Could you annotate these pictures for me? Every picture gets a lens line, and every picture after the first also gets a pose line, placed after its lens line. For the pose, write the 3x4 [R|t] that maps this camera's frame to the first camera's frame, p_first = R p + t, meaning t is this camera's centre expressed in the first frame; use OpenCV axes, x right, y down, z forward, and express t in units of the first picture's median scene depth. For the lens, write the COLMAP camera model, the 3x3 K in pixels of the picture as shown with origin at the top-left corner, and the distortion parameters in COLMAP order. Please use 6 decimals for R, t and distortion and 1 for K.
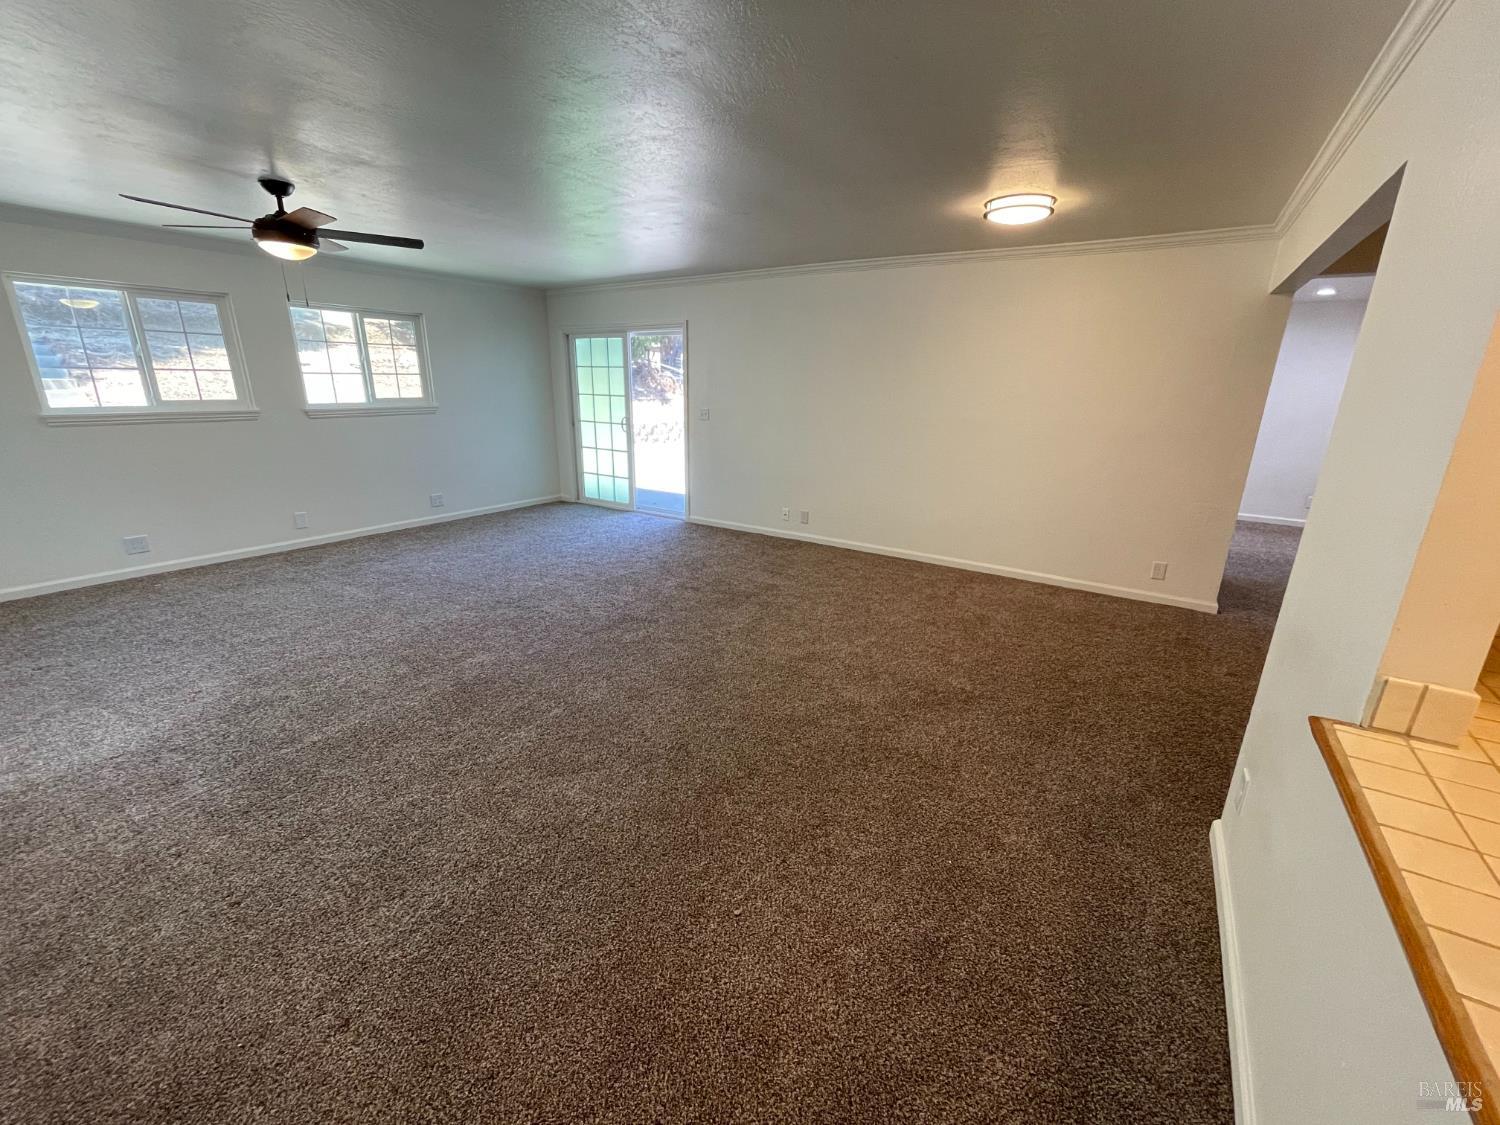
lens RADIAL K [[608.3, 0, 754.5], [0, 608.3, 562.4], [0, 0, 1]] dist [-0.004083, 0.000673]
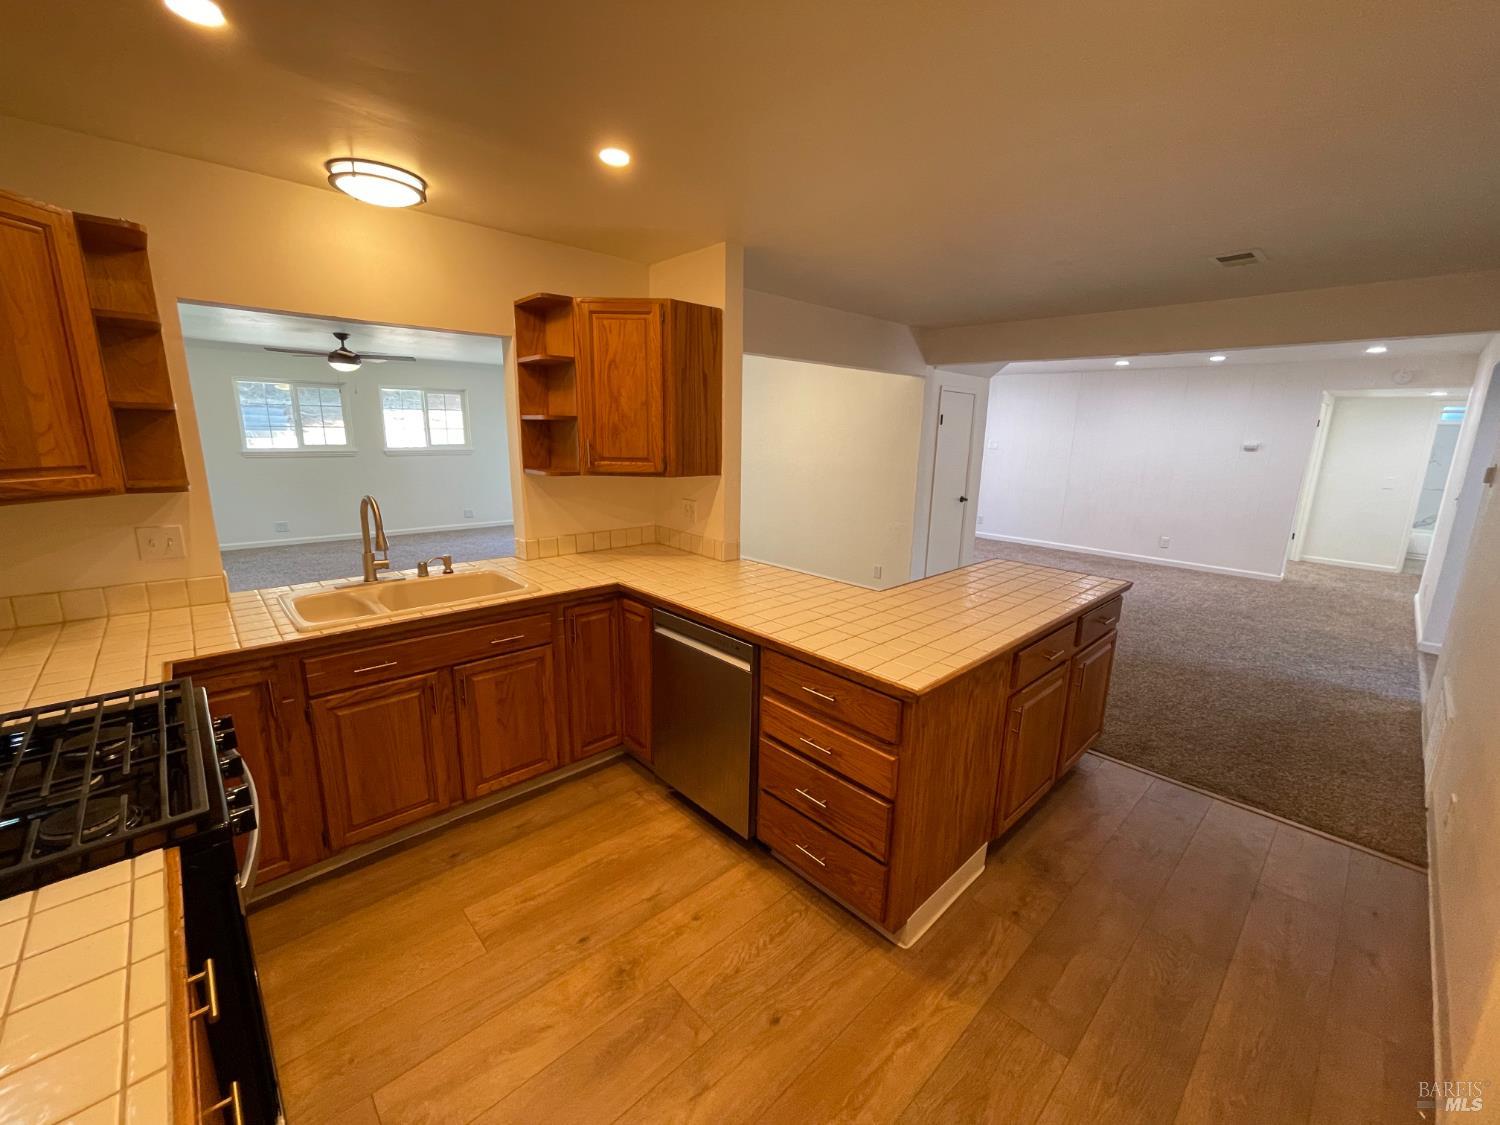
lens RADIAL K [[608.3, 0, 754.5], [0, 608.3, 562.4], [0, 0, 1]] dist [-0.004083, 0.000673]
pose [[0.973146, 0.049621, -0.224777, 0.658381], [-0.067956, 0.994897, -0.074579, 0.106546], [0.219929, 0.087852, 0.971552, -0.358997]]
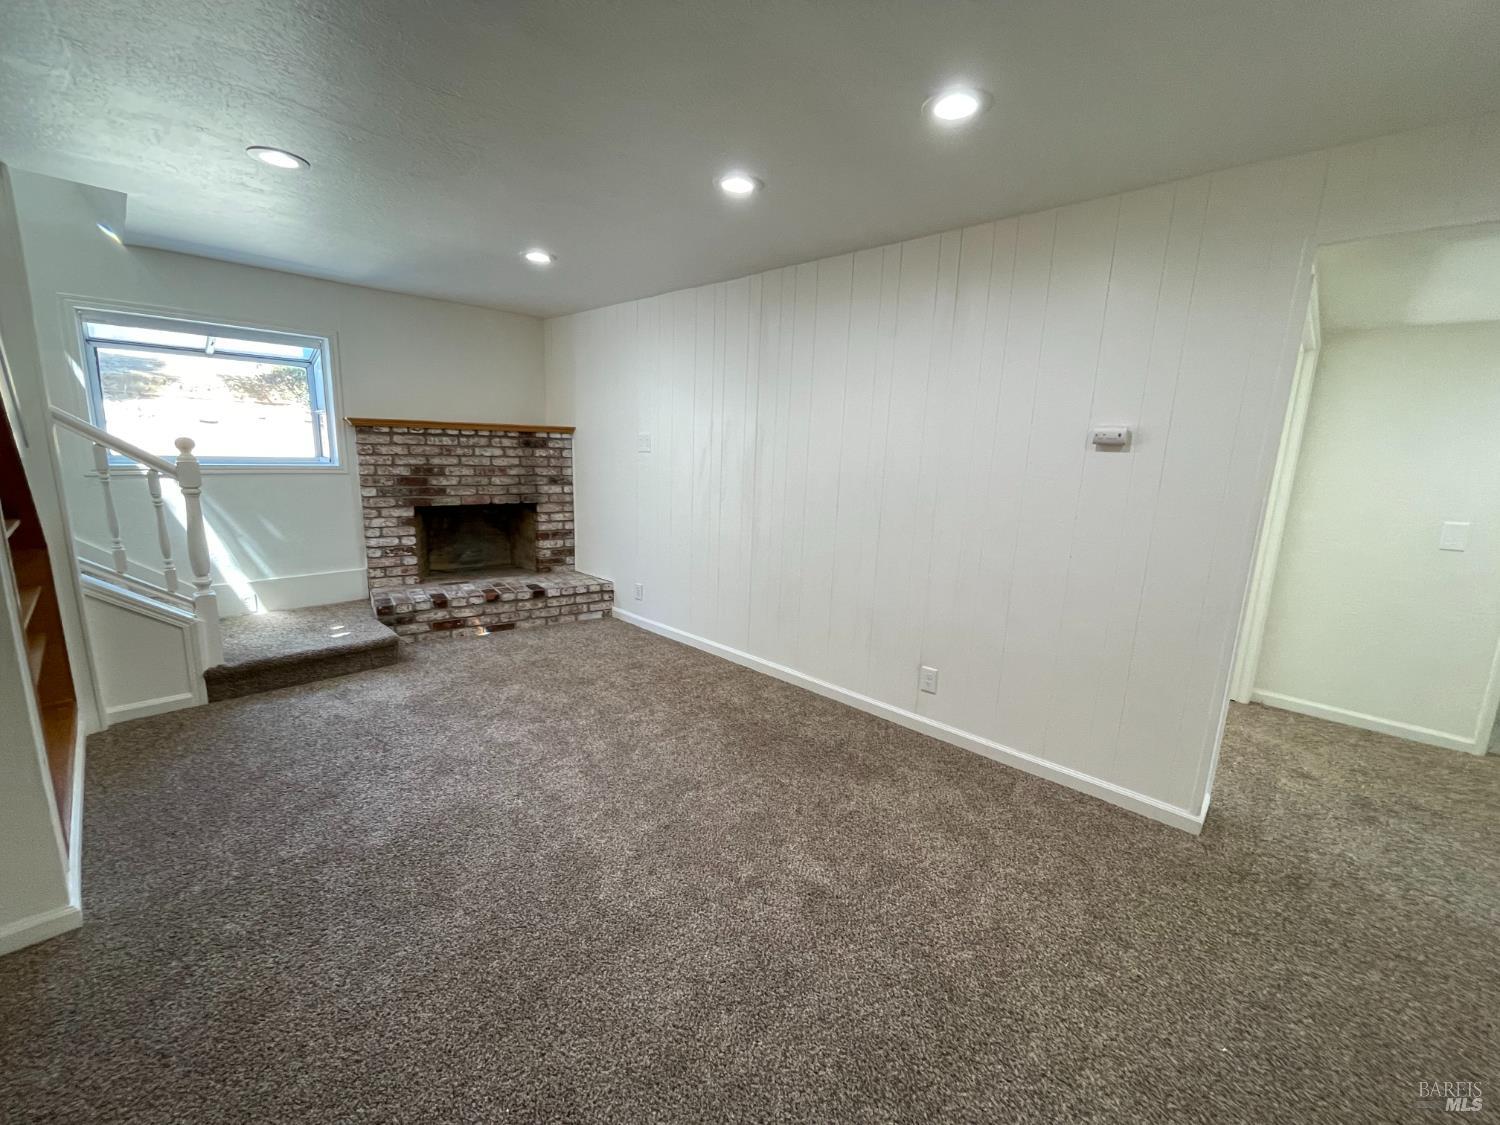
lens RADIAL K [[608.3, 0, 754.5], [0, 608.3, 562.4], [0, 0, 1]] dist [-0.004083, 0.000673]
pose [[0.983618, 0.045335, -0.174470, 1.301424], [-0.064305, 0.992427, -0.104658, -0.195575], [0.168404, 0.114163, 0.979085, 0.805076]]
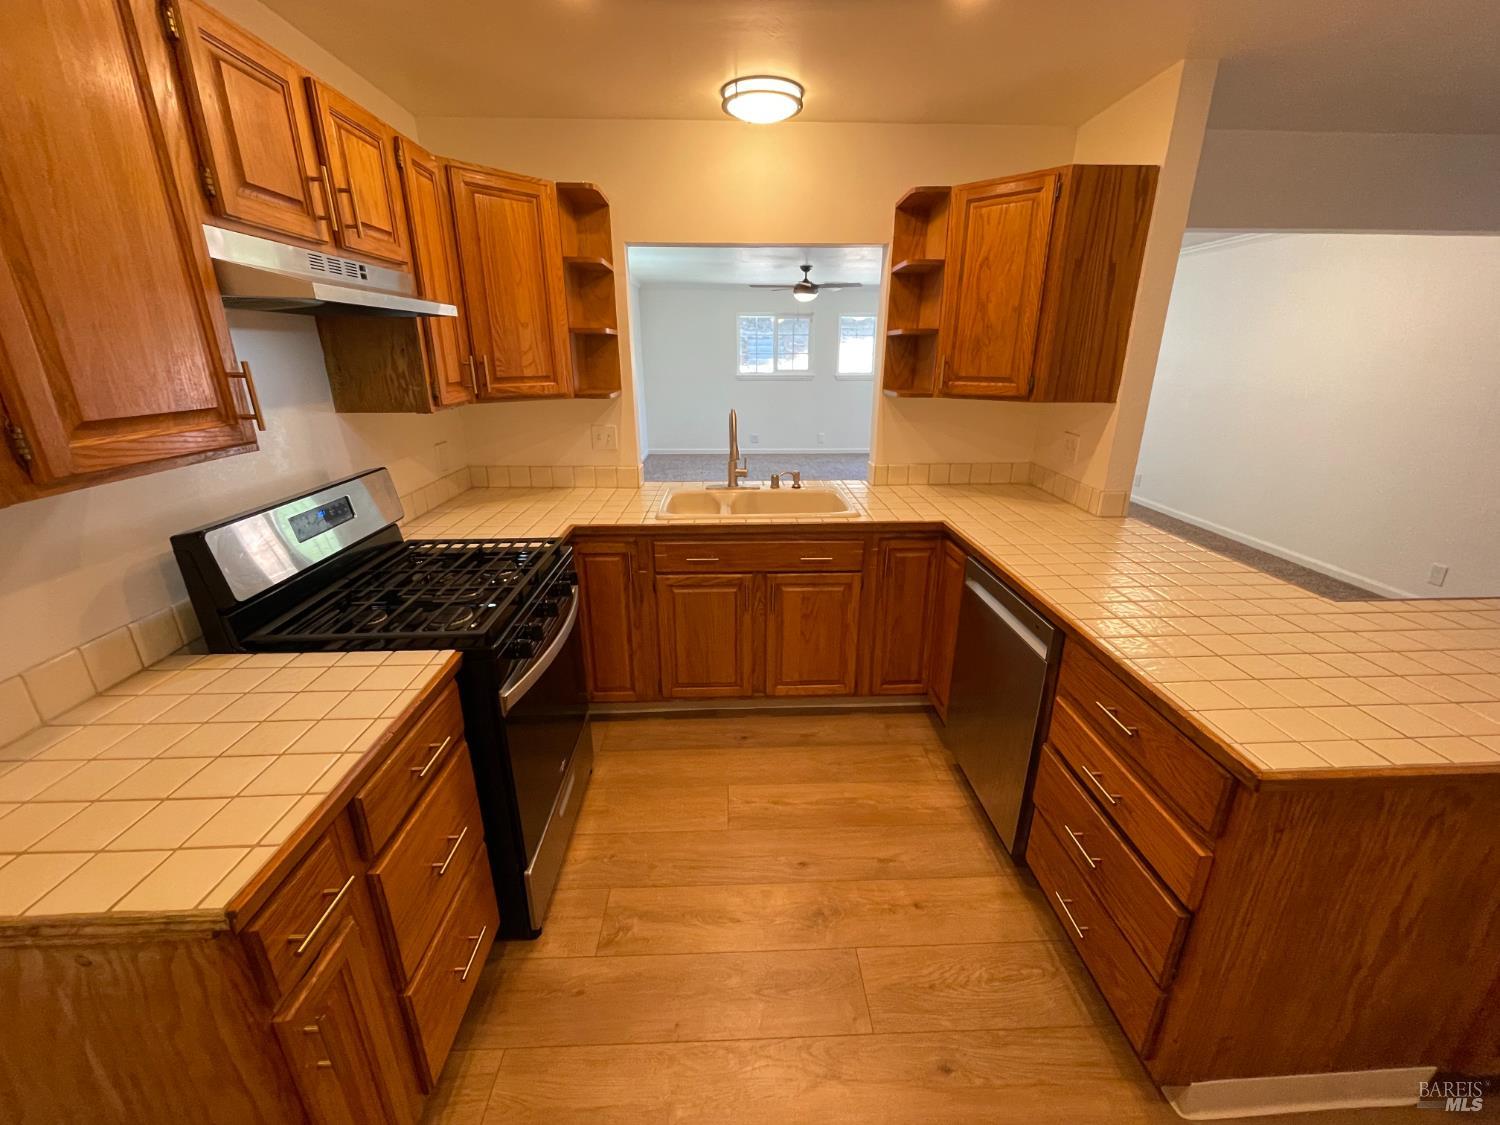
lens RADIAL K [[608.3, 0, 754.5], [0, 608.3, 562.4], [0, 0, 1]] dist [-0.004083, 0.000673]
pose [[0.580515, 0.249752, -0.775001, 0.717674], [-0.225346, 0.963900, 0.141831, 0.088014], [0.782446, 0.092308, 0.615839, -0.262362]]
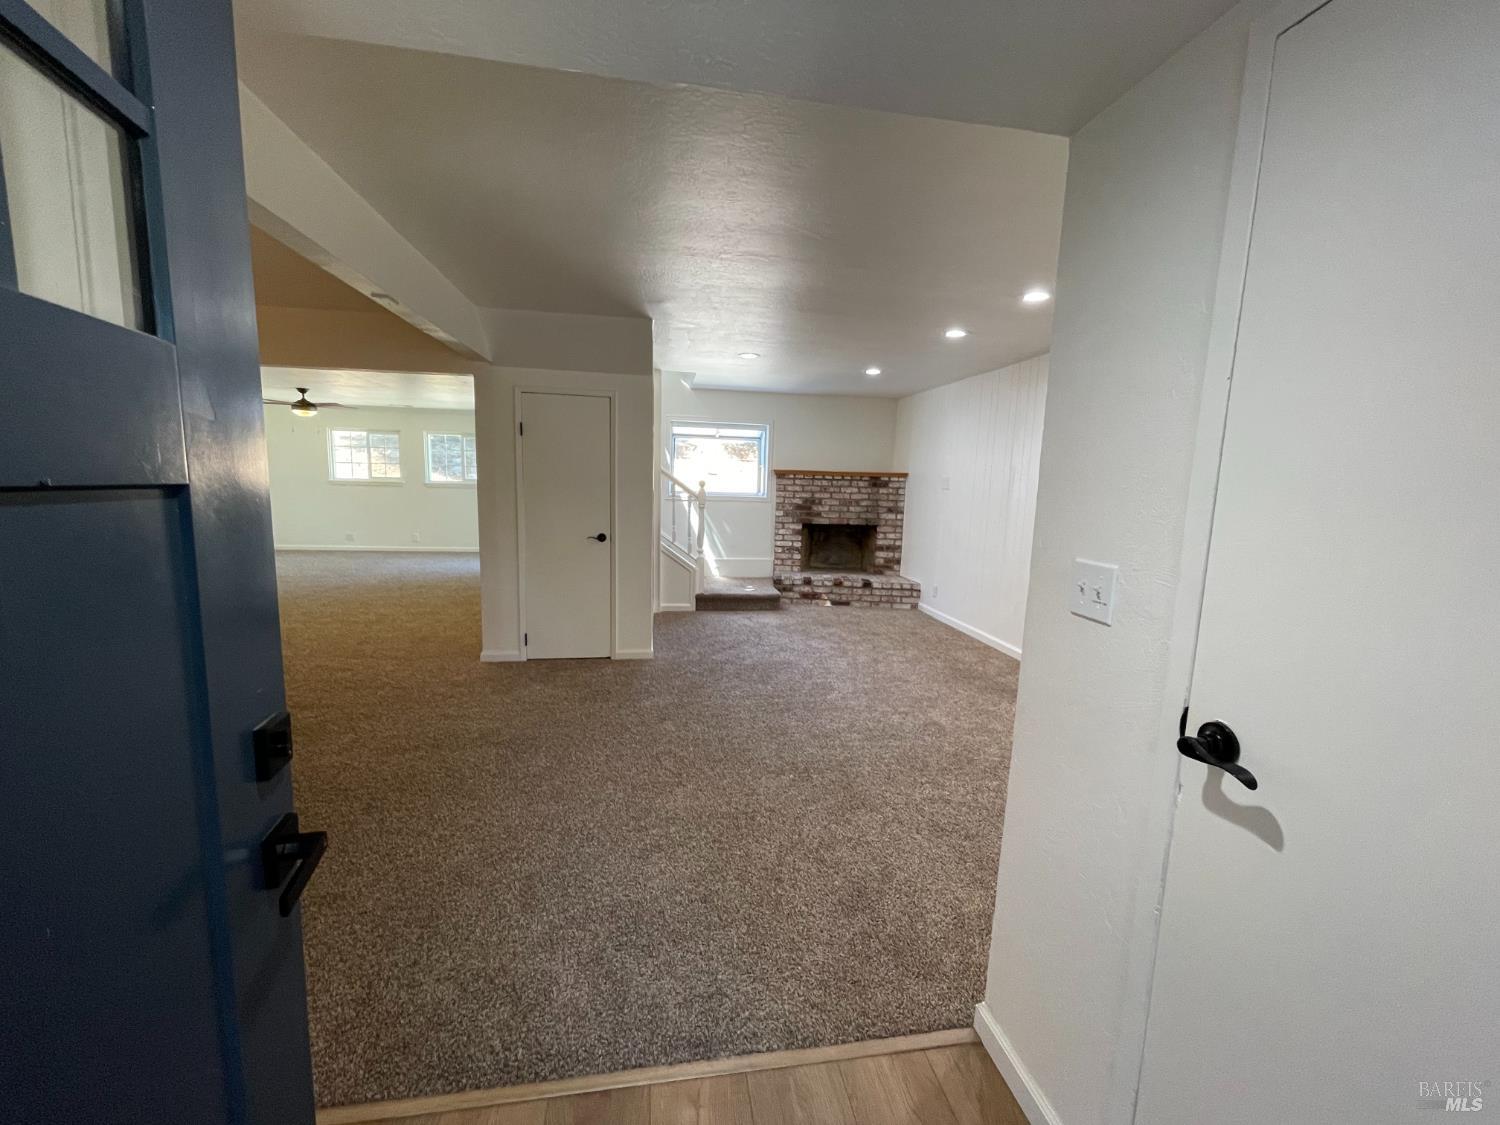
lens RADIAL K [[608.3, 0, 754.5], [0, 608.3, 562.4], [0, 0, 1]] dist [-0.004083, 0.000673]
pose [[0.672523, 0.097996, -0.733559, 1.675051], [-0.229697, 0.969884, -0.081019, -0.096055], [0.703528, 0.222984, 0.674779, 0.528193]]
